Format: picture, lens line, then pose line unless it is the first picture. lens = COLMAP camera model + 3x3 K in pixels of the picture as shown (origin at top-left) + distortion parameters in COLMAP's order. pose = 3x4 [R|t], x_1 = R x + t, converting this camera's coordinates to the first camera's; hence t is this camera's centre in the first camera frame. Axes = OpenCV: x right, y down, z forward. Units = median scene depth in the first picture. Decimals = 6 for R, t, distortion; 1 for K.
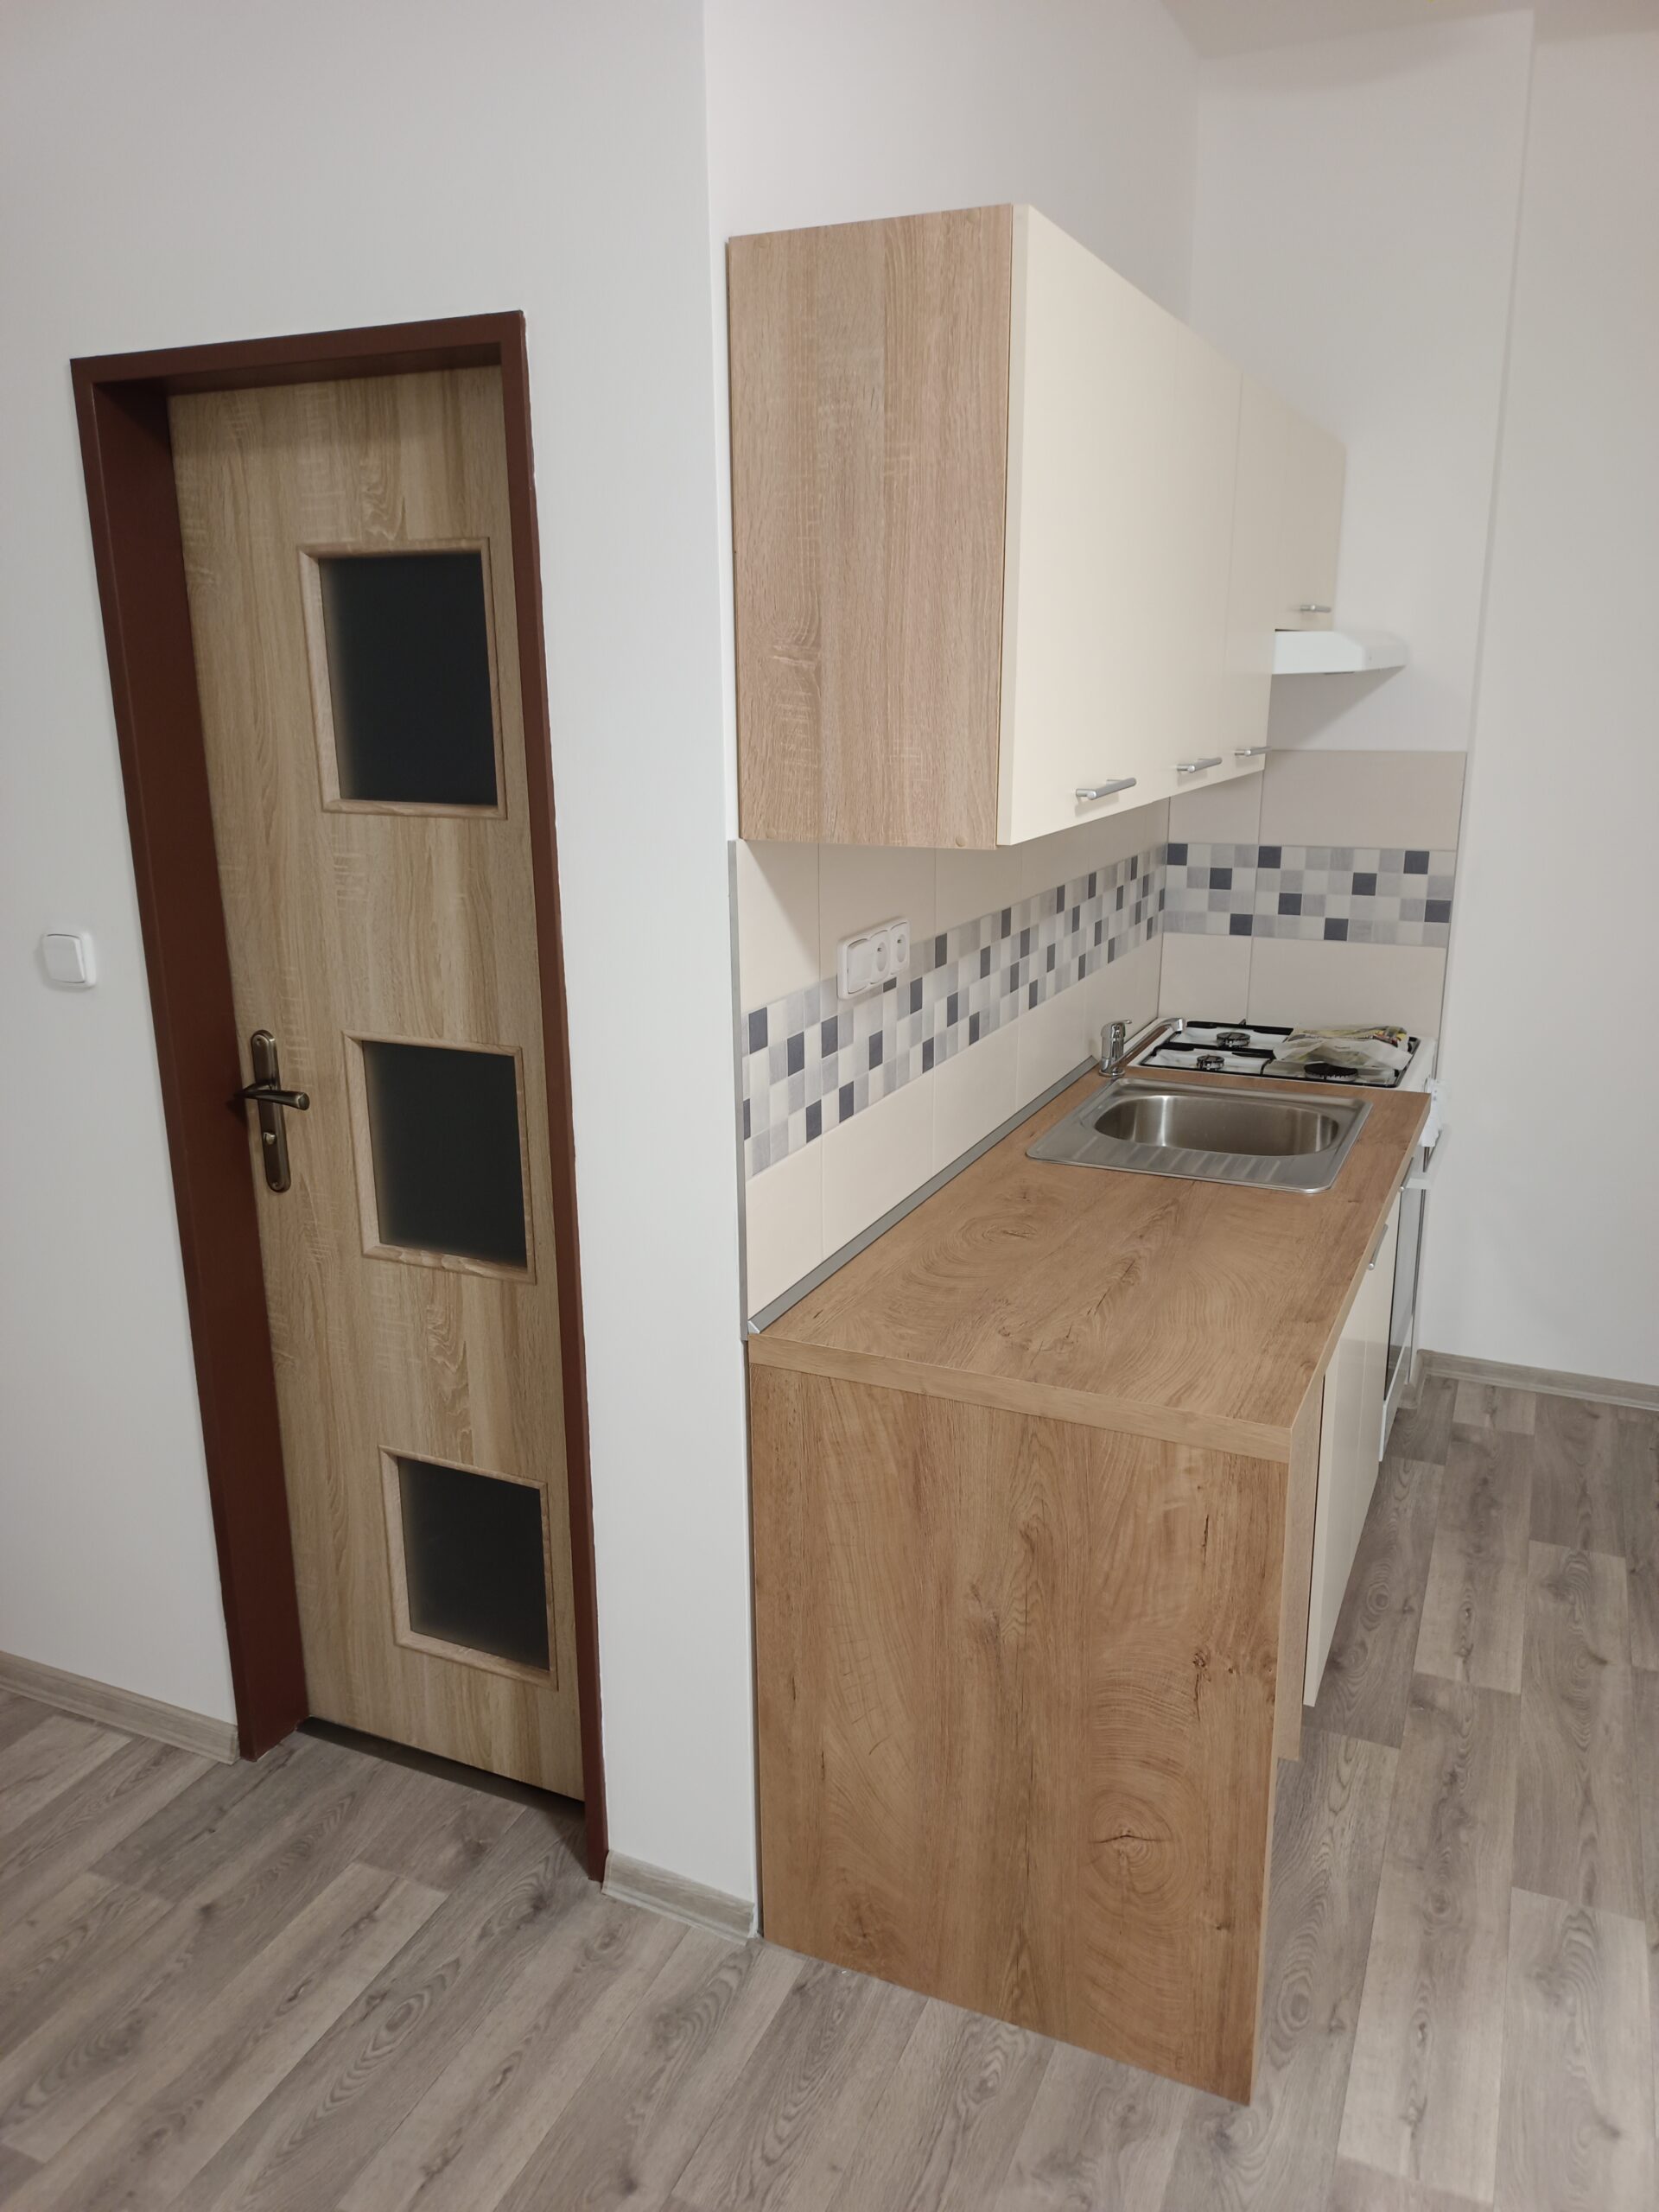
lens RADIAL K [[1620.0, 0, 829.5], [0, 1620.0, 1106.0], [0, 0, 1]] dist [0.079111, -0.098885]
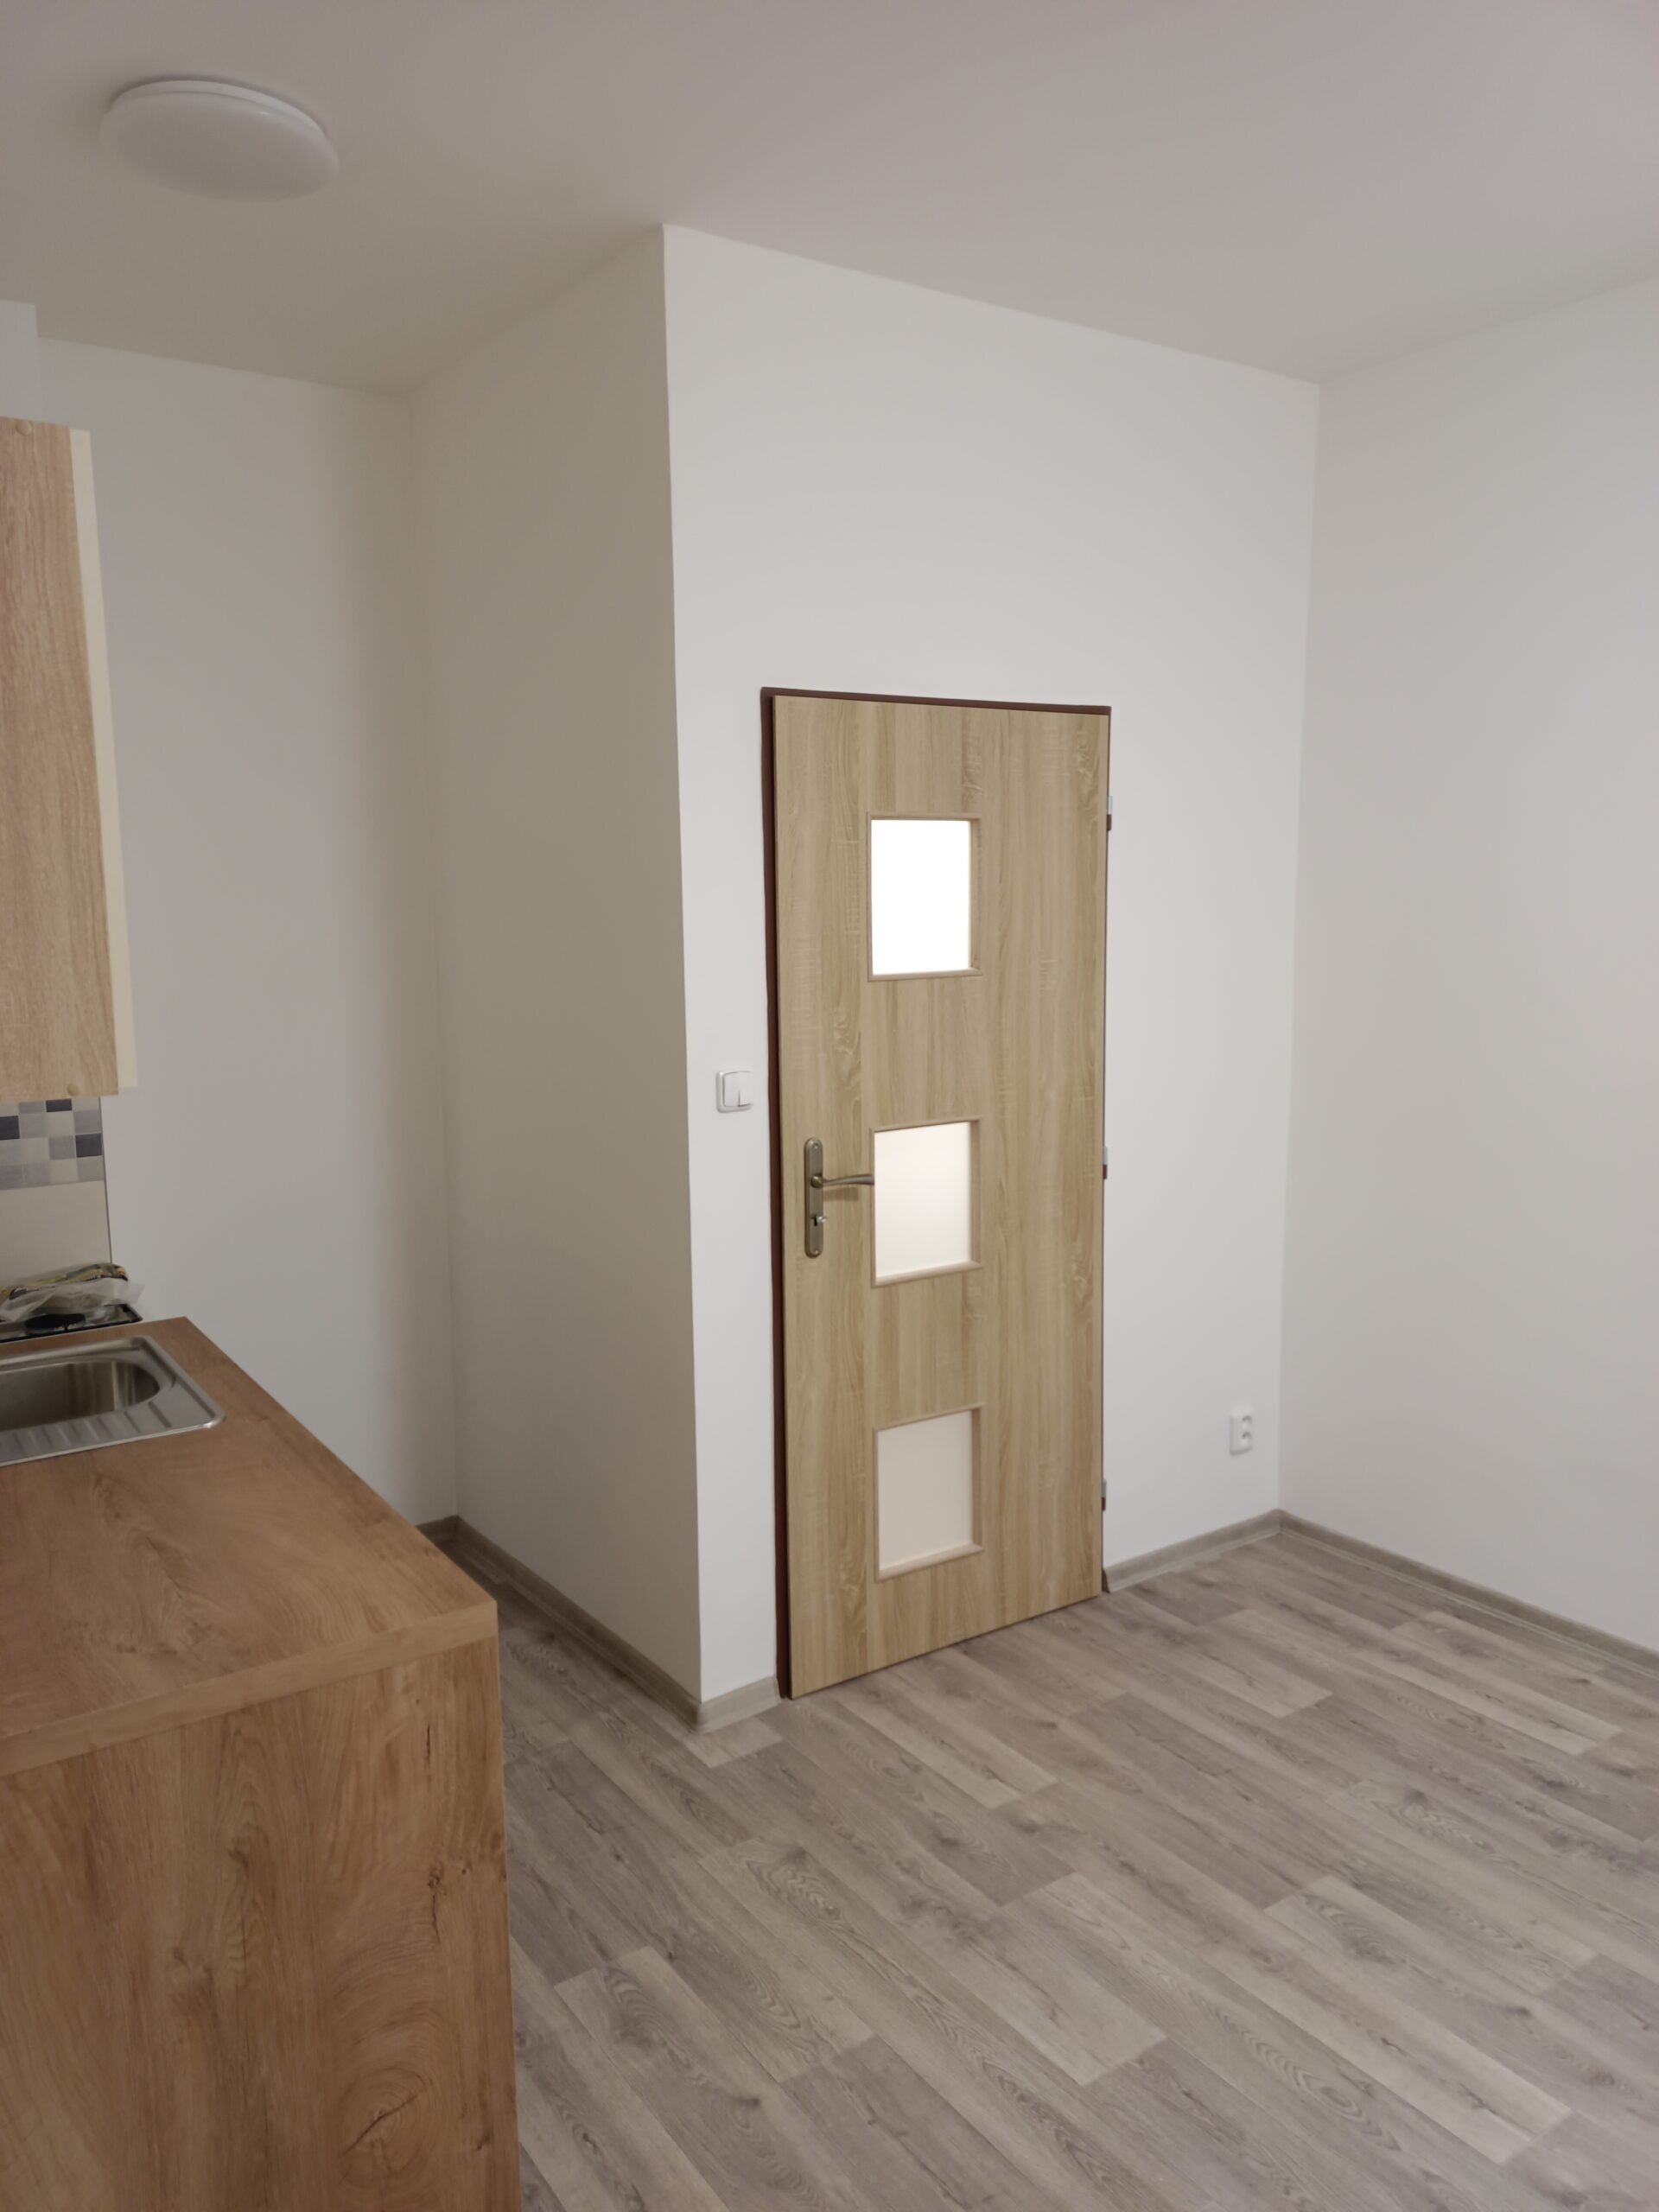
lens RADIAL K [[1626.2, 0, 826.2], [0, 1626.2, 1117.9], [0, 0, 1]] dist [0.073523, -0.073705]
pose [[0.528945, -0.118782, 0.840302, -0.355771], [0.231767, 0.972735, -0.008388, -0.037138], [-0.816395, 0.199191, 0.542053, 0.146330]]
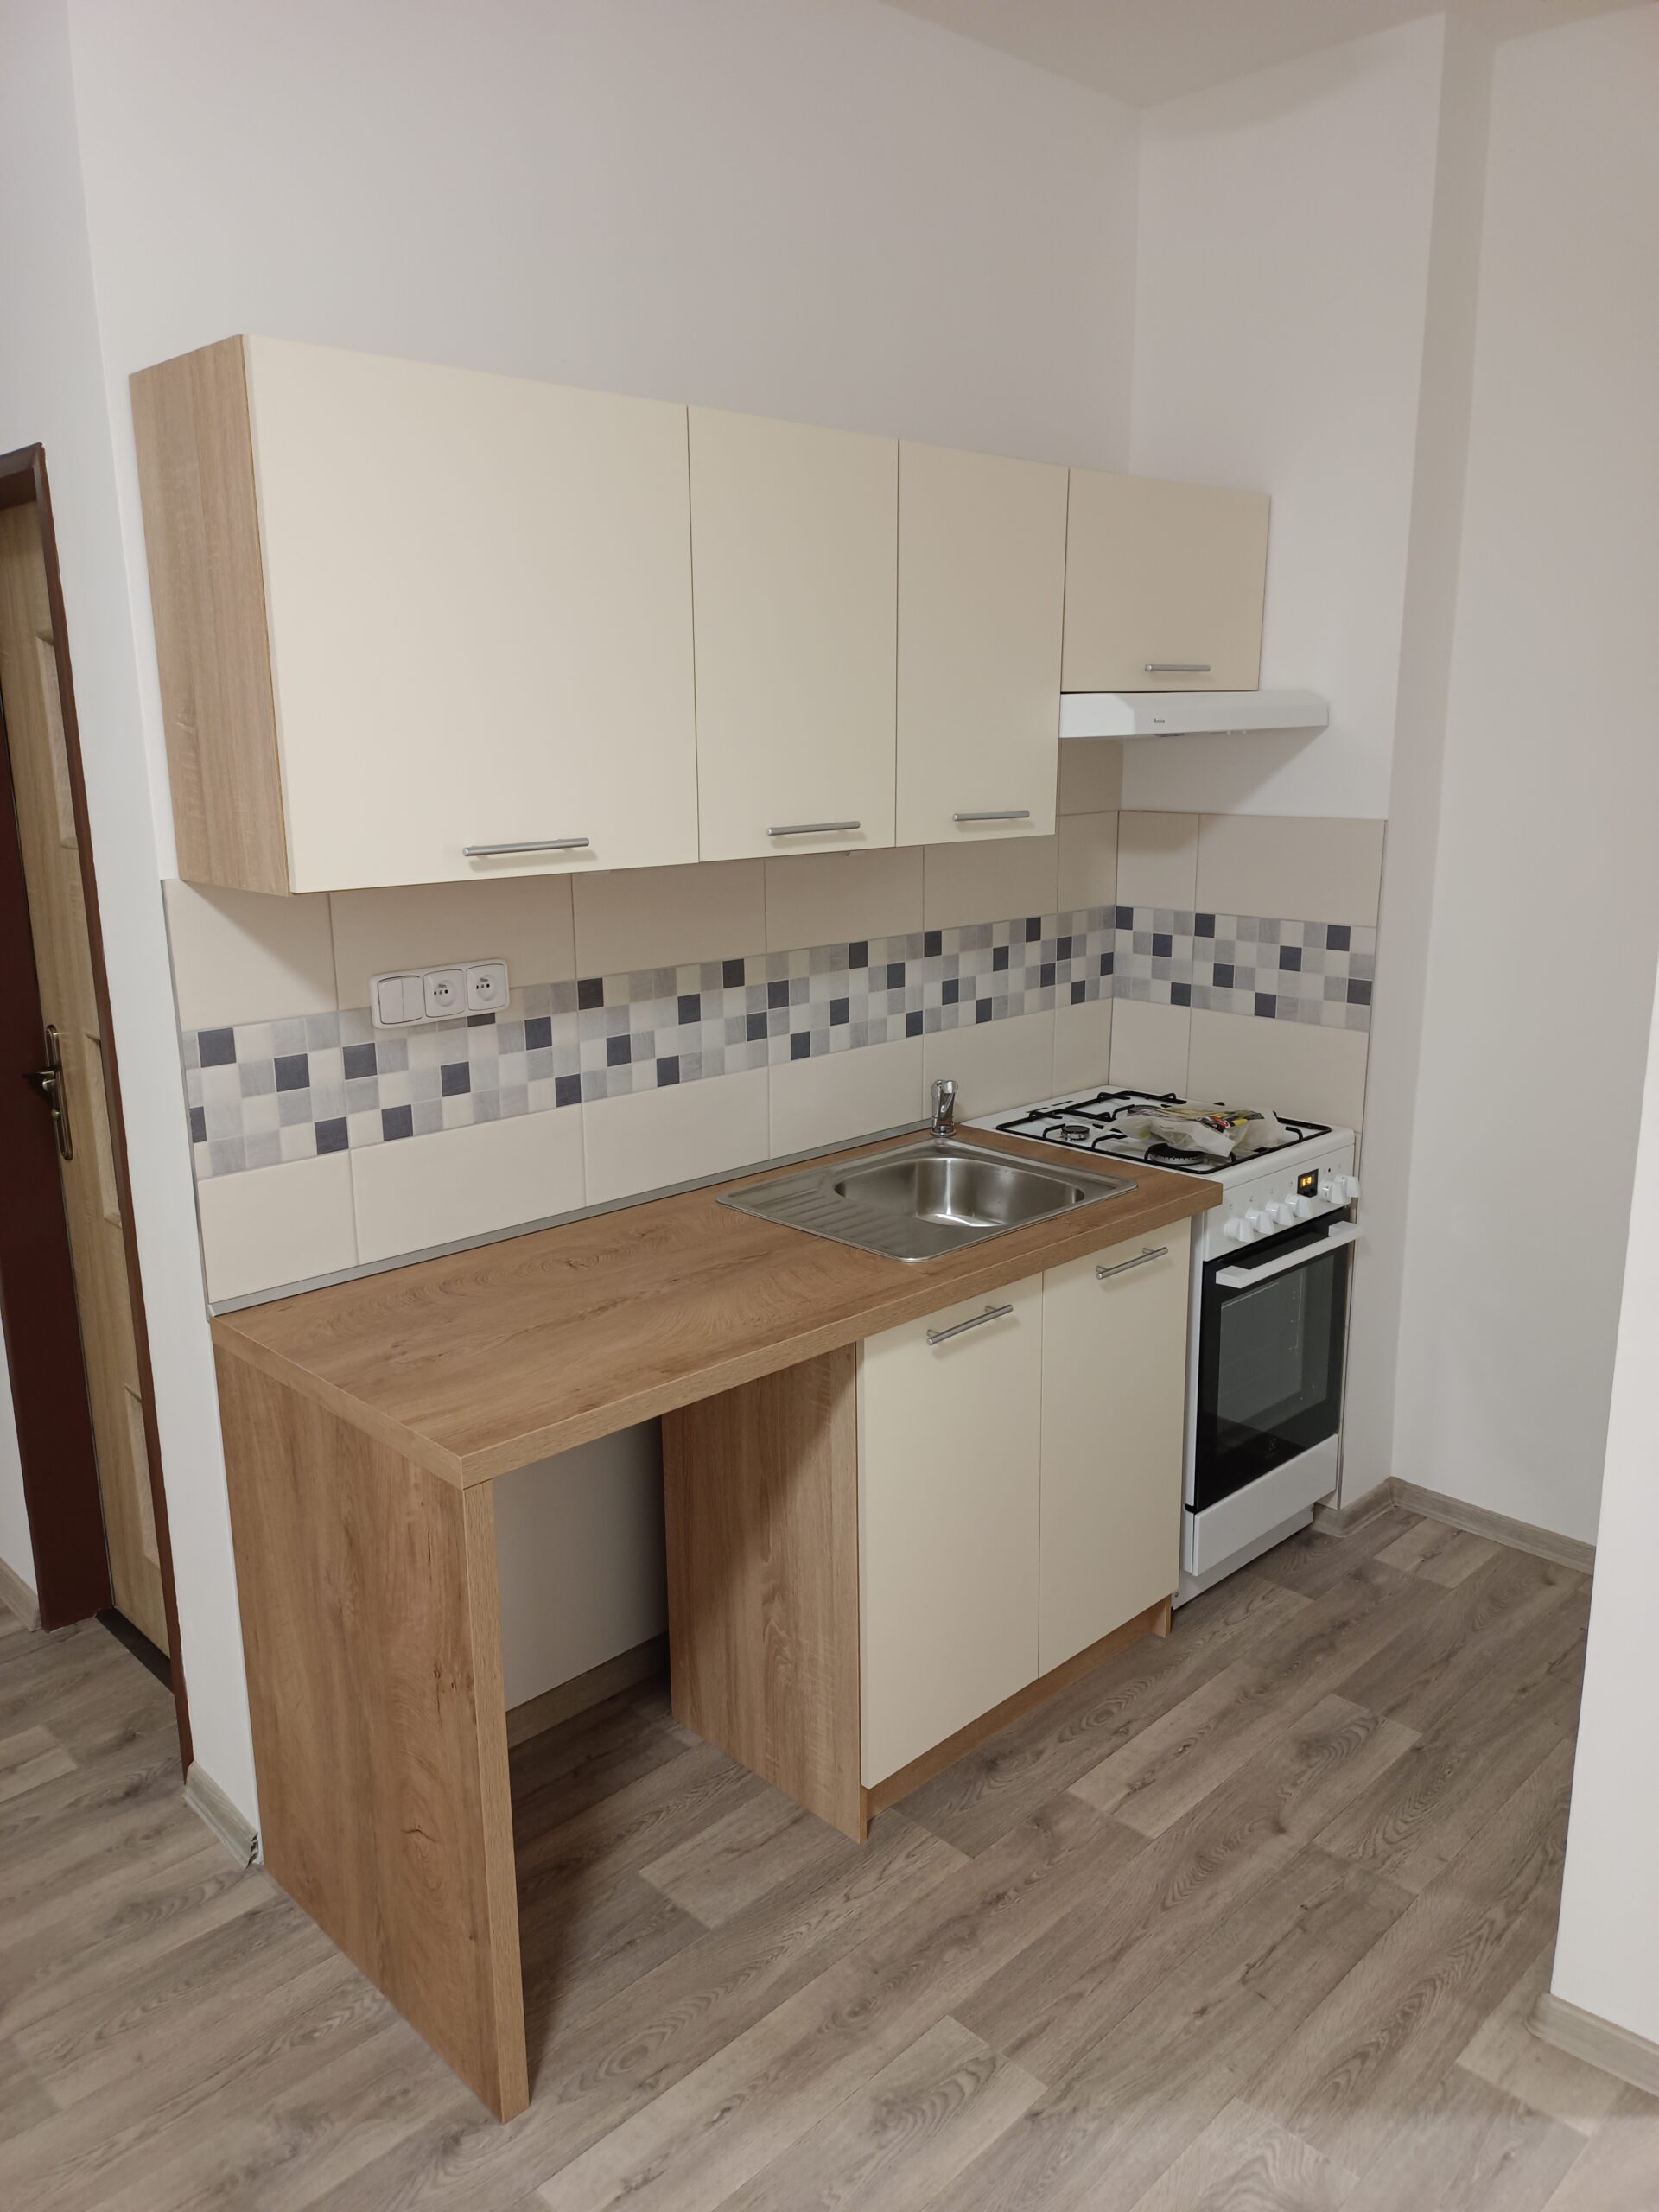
lens RADIAL K [[1616.4, 0, 826.5], [0, 1616.4, 1098.9], [0, 0, 1]] dist [0.073706, -0.085548]
pose [[0.931057, 0.083441, -0.355205, 0.663839], [-0.093996, 0.995494, -0.012531, -0.031854], [0.352559, 0.045055, 0.934704, 0.073433]]
